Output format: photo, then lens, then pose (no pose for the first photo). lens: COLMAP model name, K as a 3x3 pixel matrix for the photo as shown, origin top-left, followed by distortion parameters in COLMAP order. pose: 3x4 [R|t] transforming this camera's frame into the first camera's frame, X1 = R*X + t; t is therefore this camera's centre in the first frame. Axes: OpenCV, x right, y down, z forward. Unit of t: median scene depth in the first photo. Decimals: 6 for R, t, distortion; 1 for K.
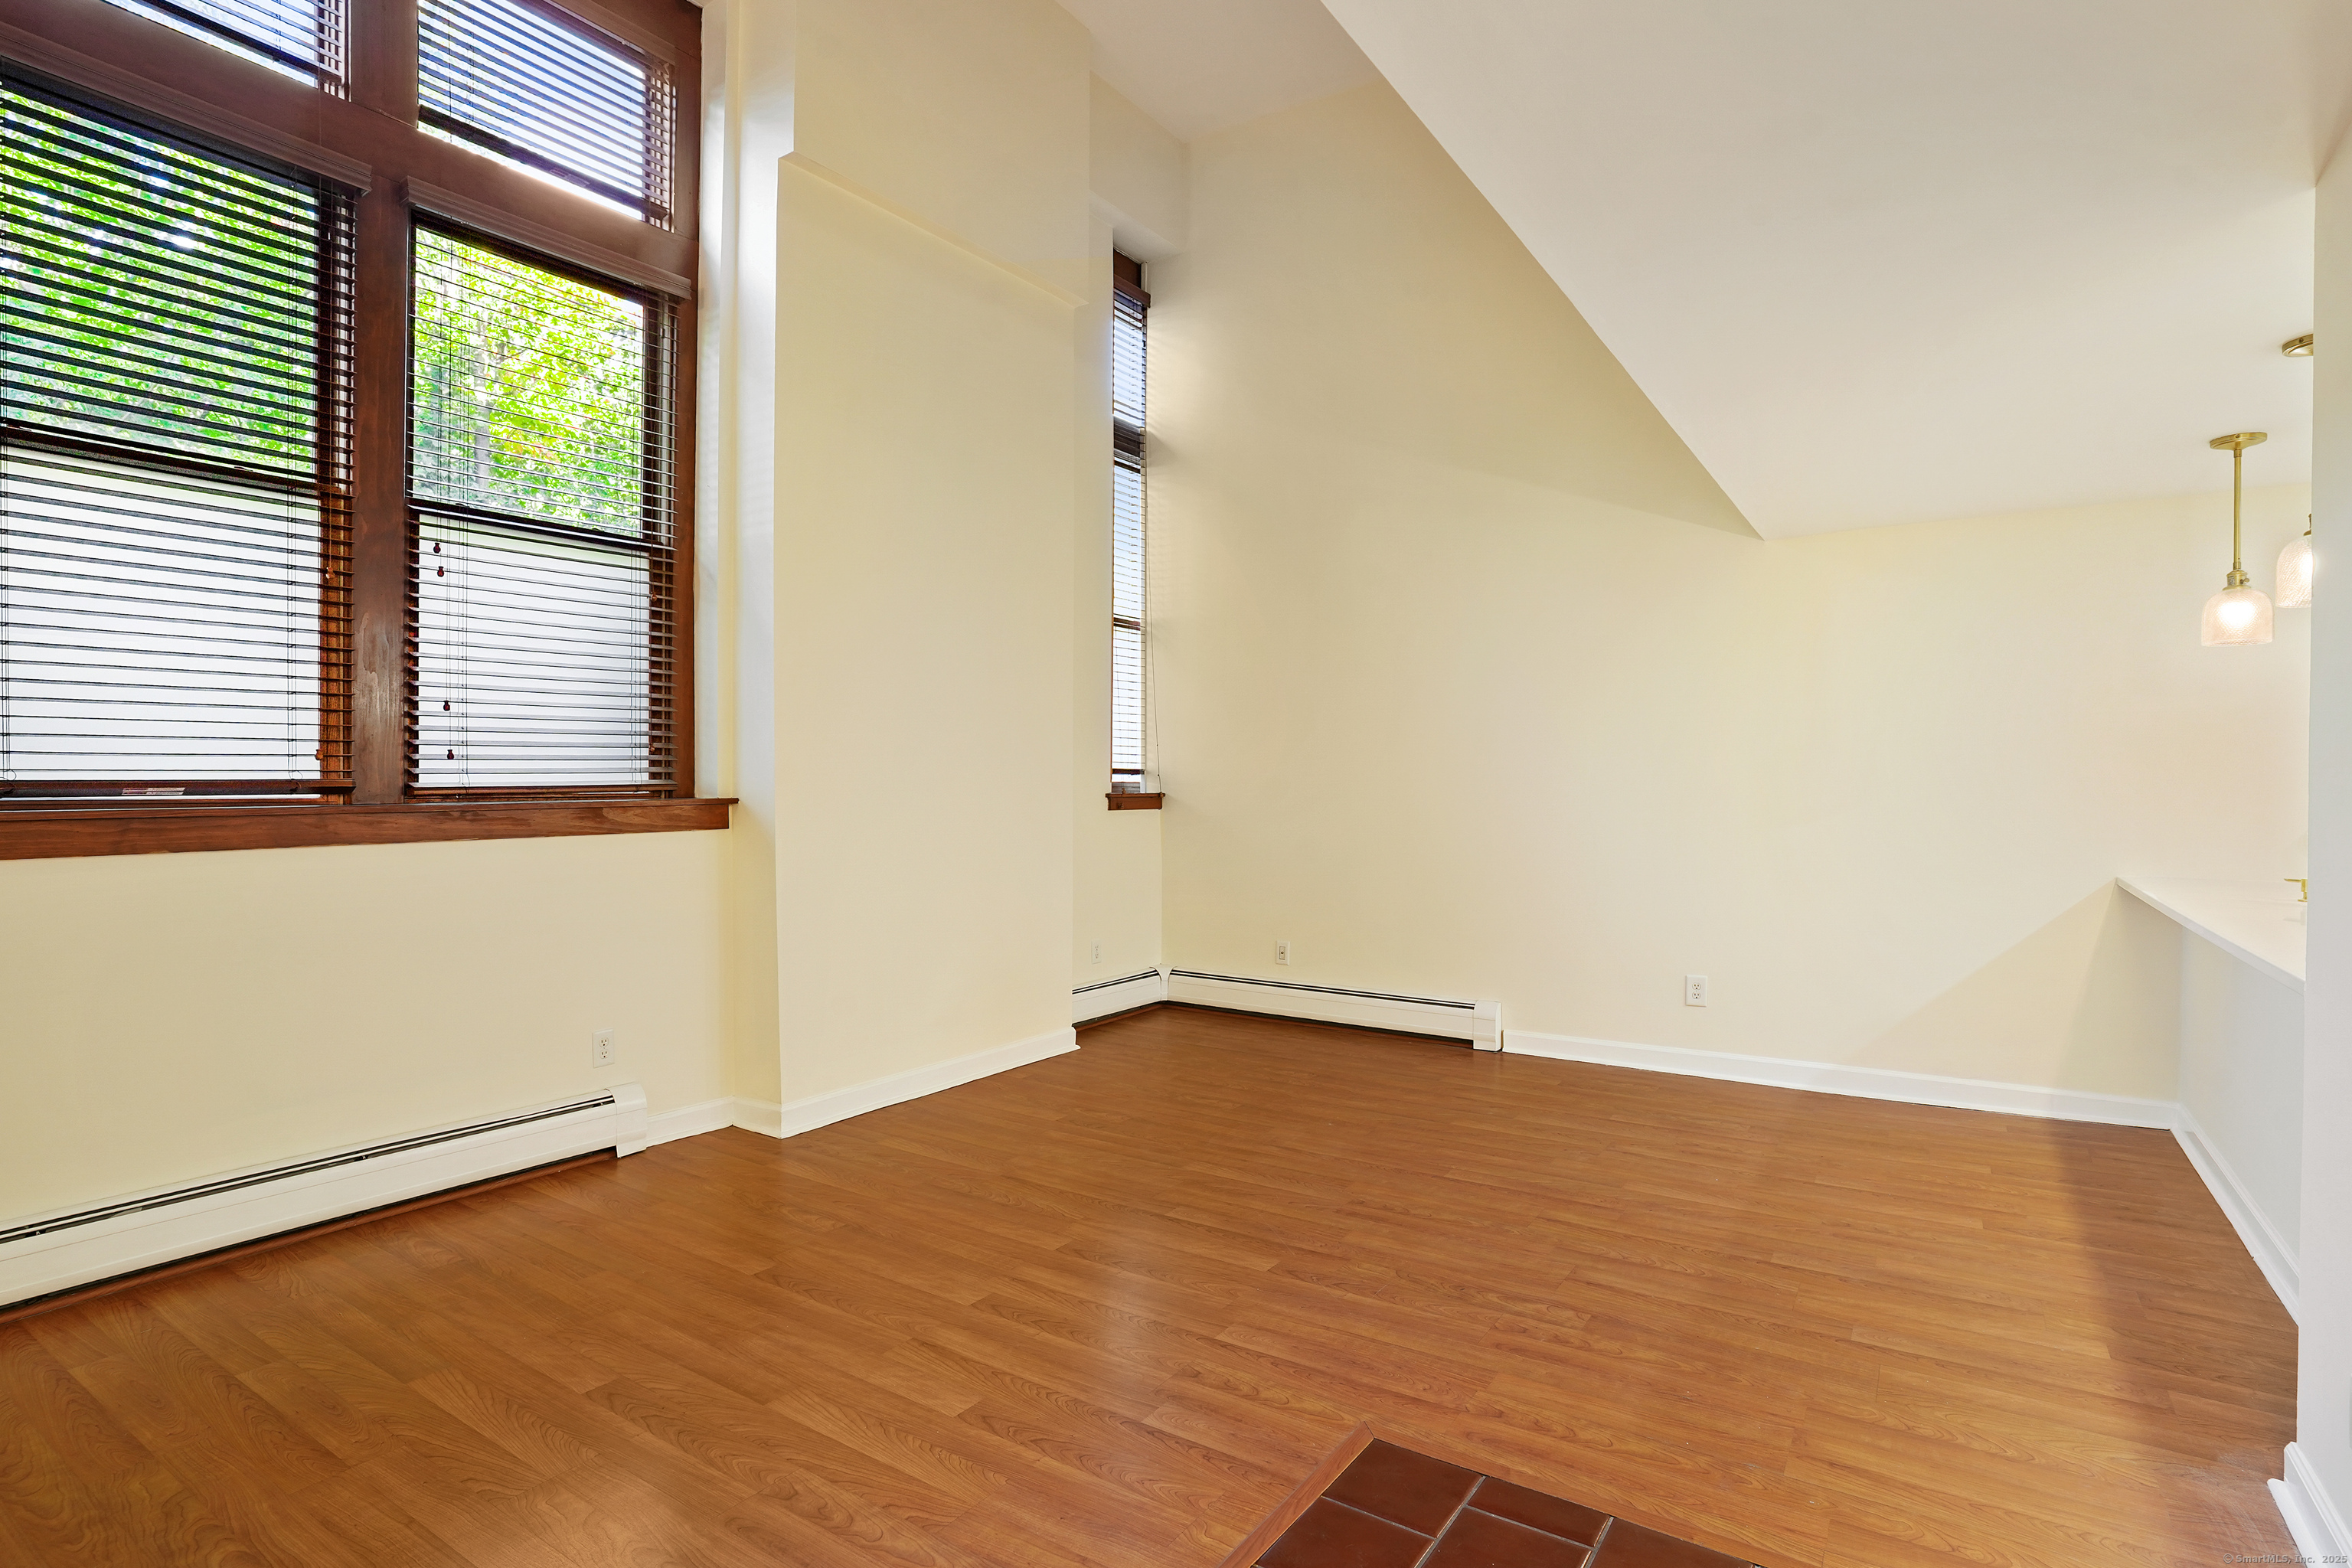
lens RADIAL K [[1176.2, 0, 1171.8], [0, 1176.2, 805.9], [0, 0, 1]] dist [-0.070470, 0.026146]
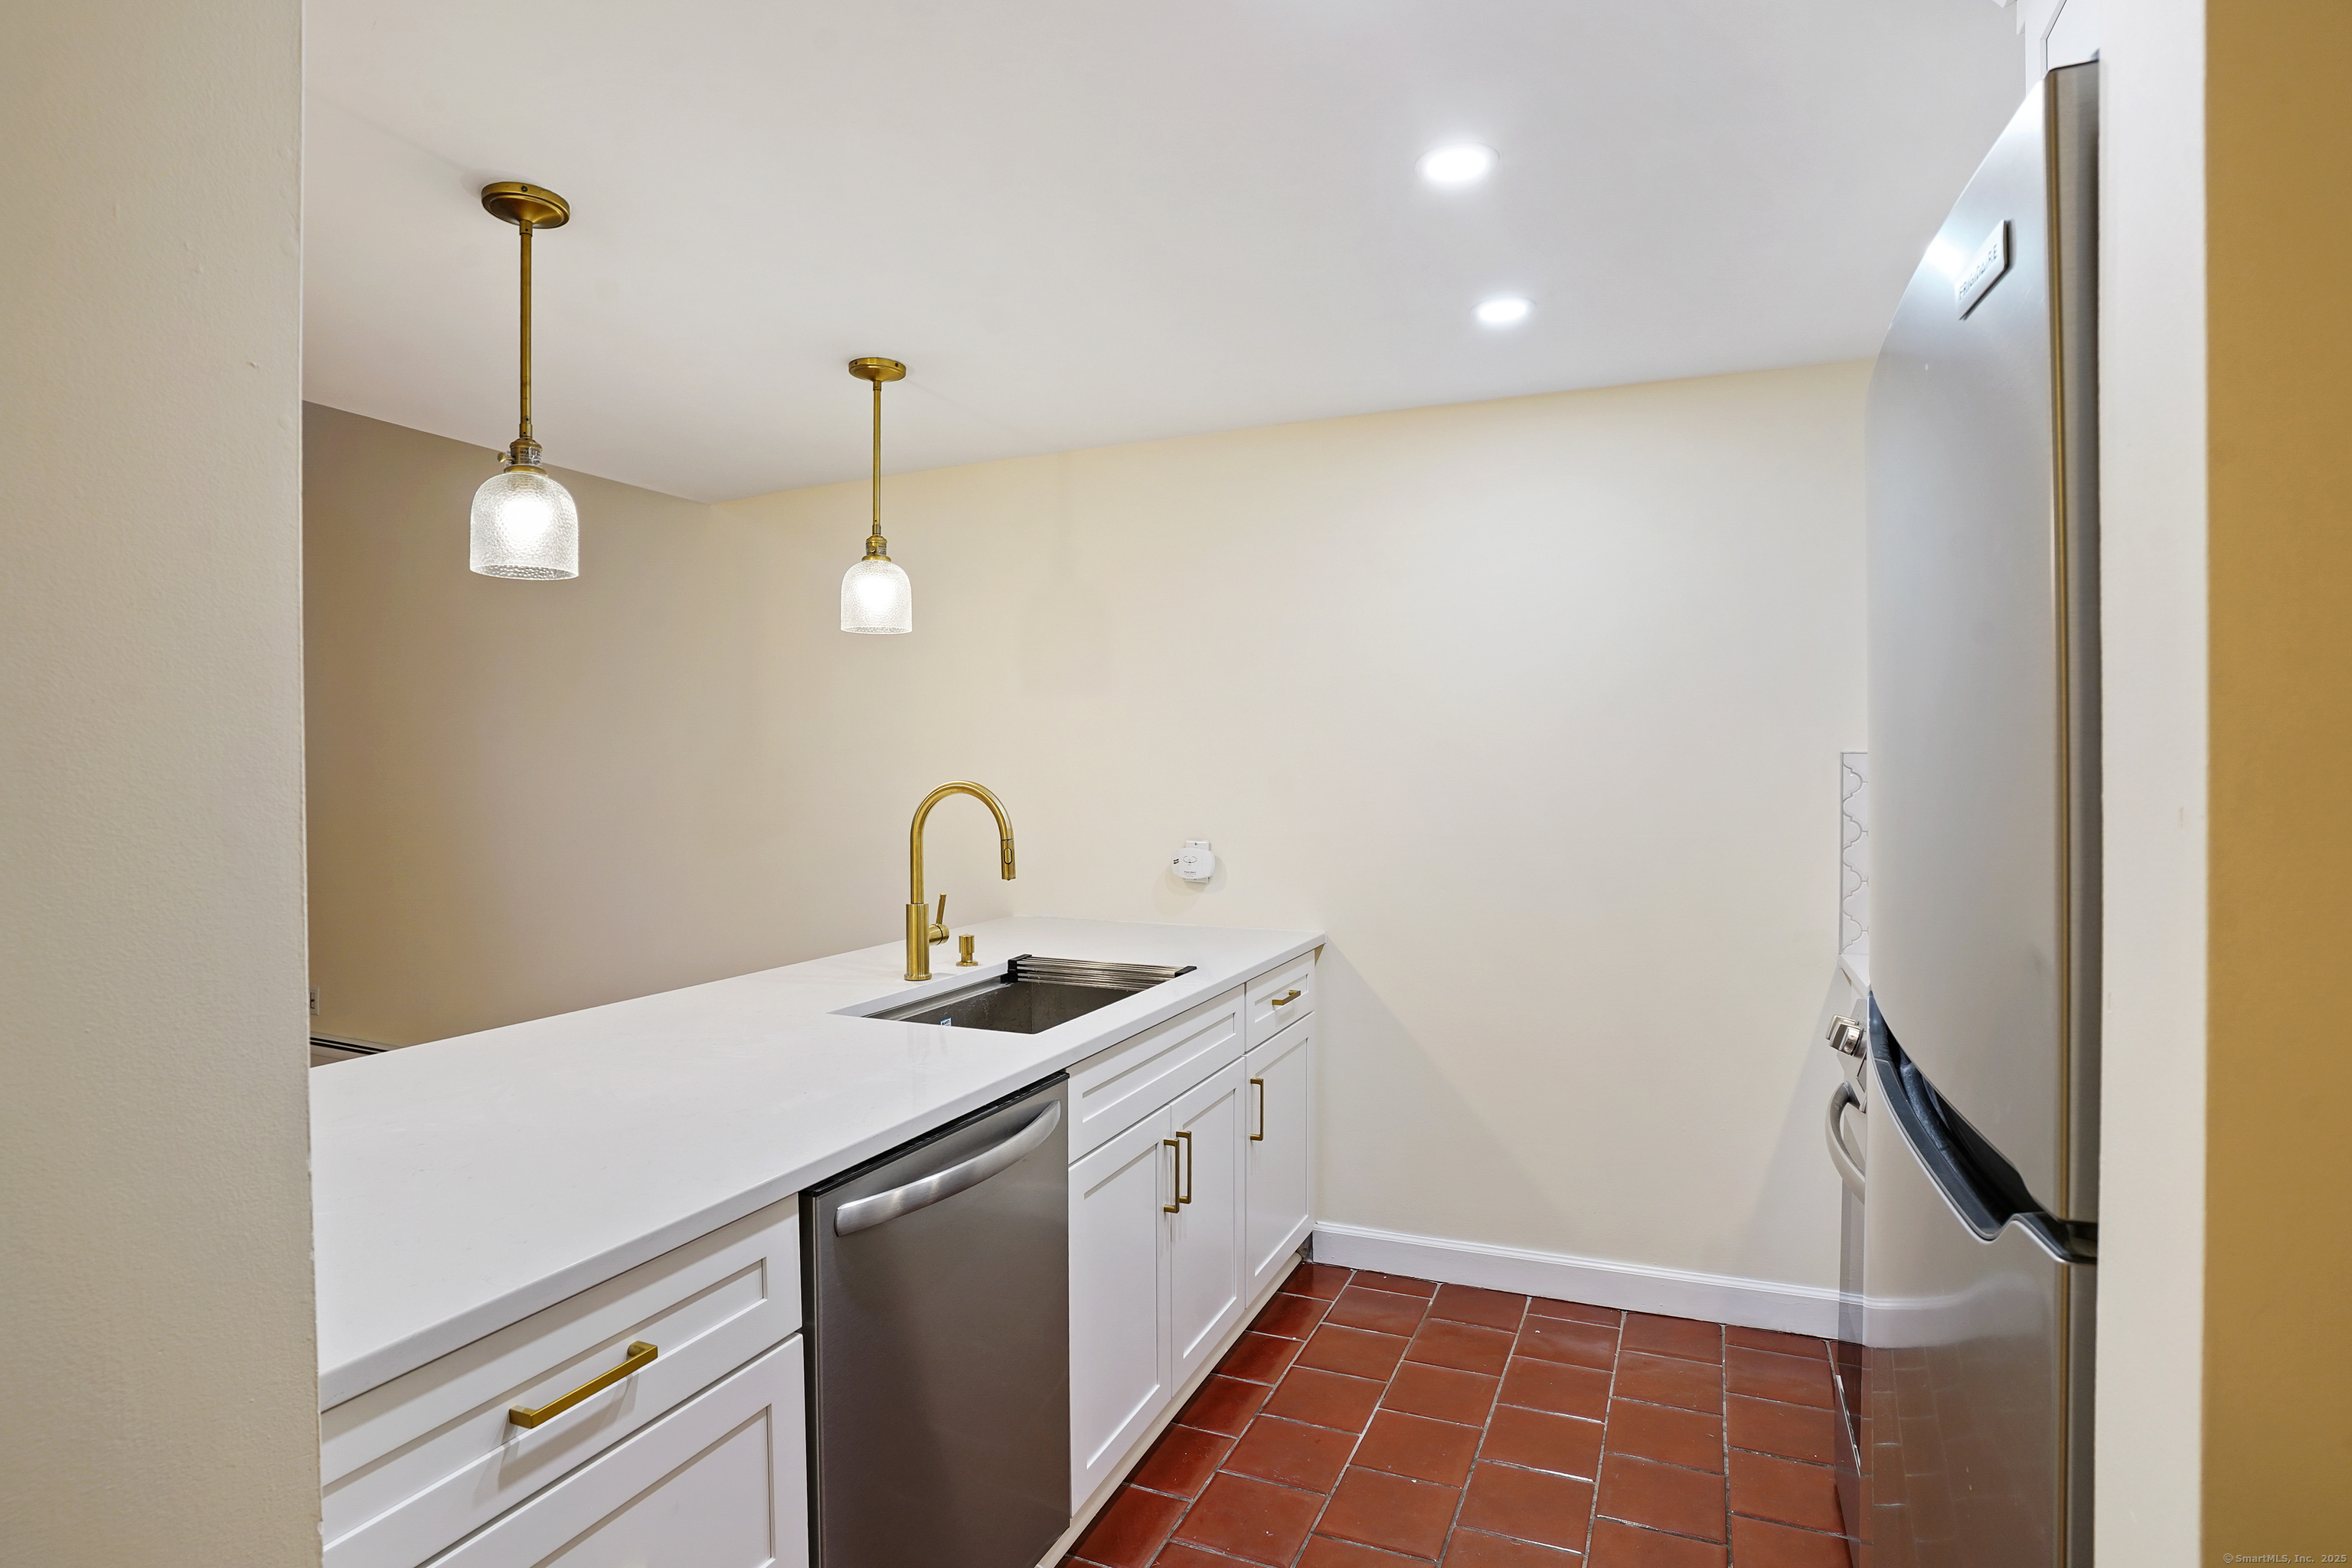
lens RADIAL K [[1176.2, 0, 1168.5], [0, 1176.2, 783.5], [0, 0, 1]] dist [-0.070470, 0.026146]
pose [[0.985267, -0.007811, 0.170843, 1.011229], [0.009846, 0.999890, -0.011065, -0.028714], [-0.170738, 0.012584, 0.985236, 0.185768]]
